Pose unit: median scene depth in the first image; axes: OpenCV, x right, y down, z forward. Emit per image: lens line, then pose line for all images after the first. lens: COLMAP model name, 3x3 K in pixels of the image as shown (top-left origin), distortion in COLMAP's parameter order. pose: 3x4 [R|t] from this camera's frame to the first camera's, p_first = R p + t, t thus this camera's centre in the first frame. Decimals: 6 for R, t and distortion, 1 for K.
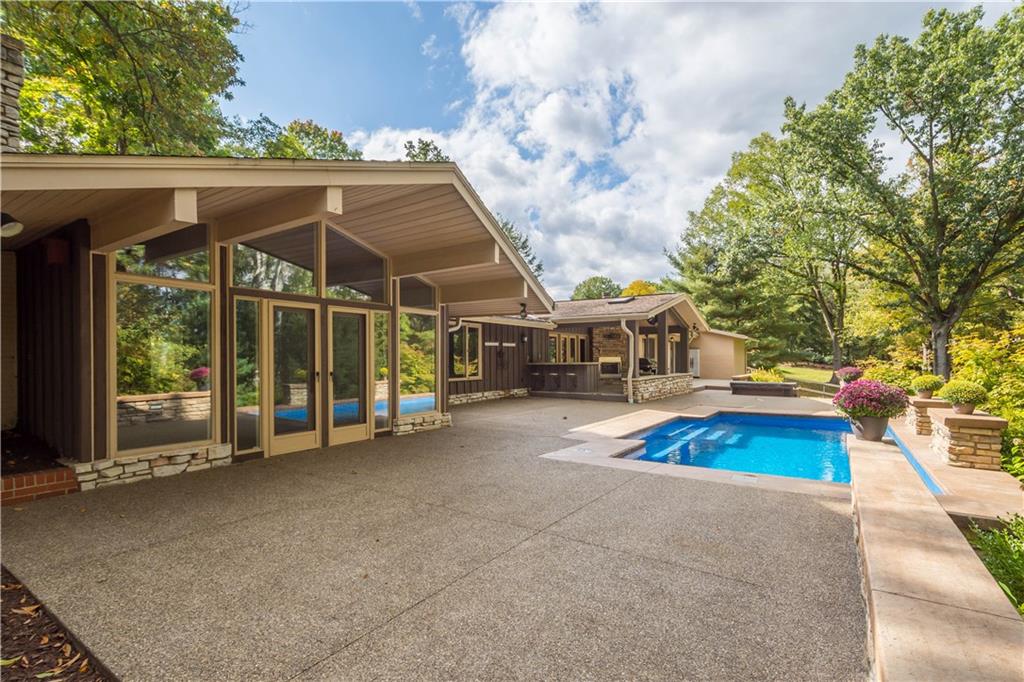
lens RADIAL K [[487.5, 0, 511.4], [0, 487.5, 355.2], [0, 0, 1]] dist [0.001698, 0.000100]
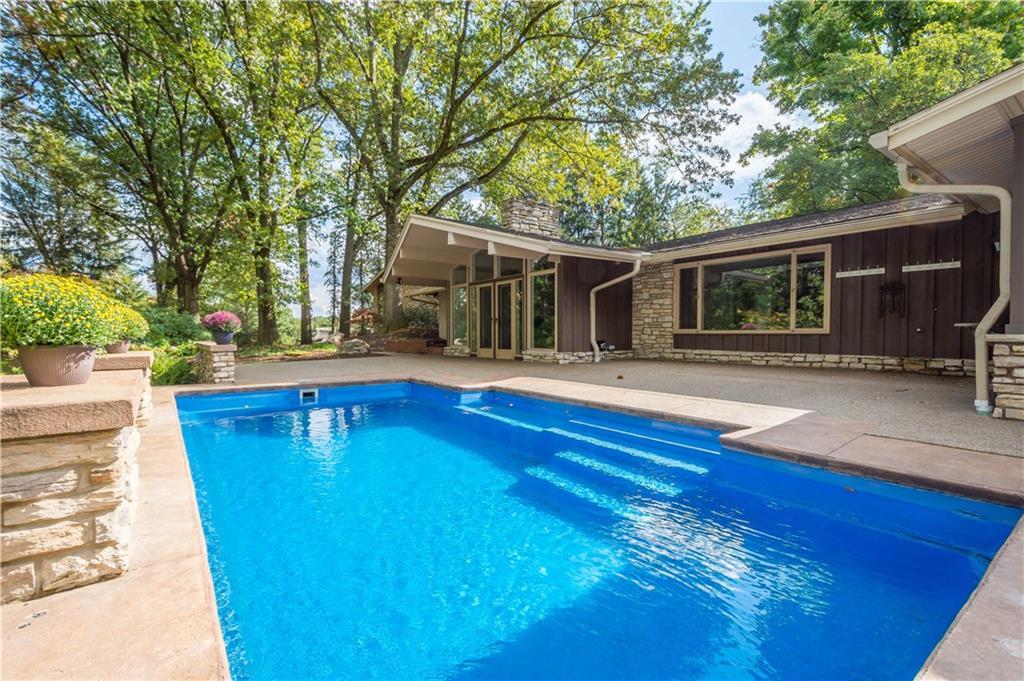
lens RADIAL K [[487.5, 0, 511.4], [0, 487.5, 354.7], [0, 0, 1]] dist [0.001698, 0.000100]
pose [[-0.318460, 0.042928, -0.946964, 0.648825], [0.006149, 0.999047, 0.043221, 0.046547], [0.947916, 0.007941, -0.318420, 0.808354]]
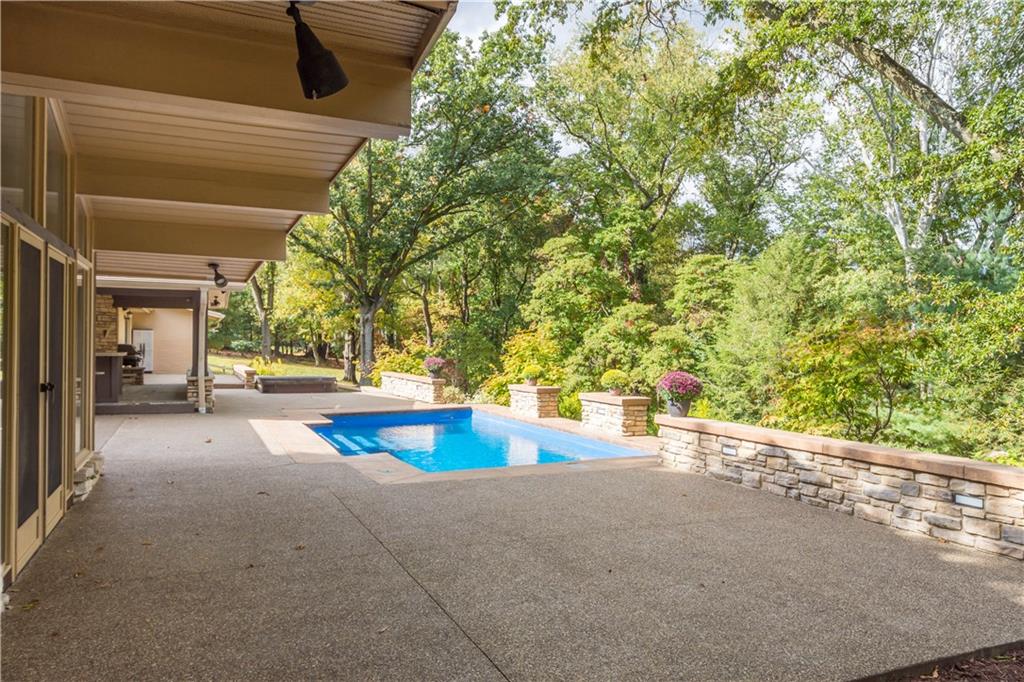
lens RADIAL K [[697.4, 0, 512.0], [0, 697.4, 341.0], [0, 0, 1]] dist [0.000100, -0.000813]
pose [[0.528723, 0.010112, 0.848734, -0.352299], [-0.015356, 0.999879, -0.002347, -0.006870], [-0.848656, -0.011792, 0.528814, 0.121177]]
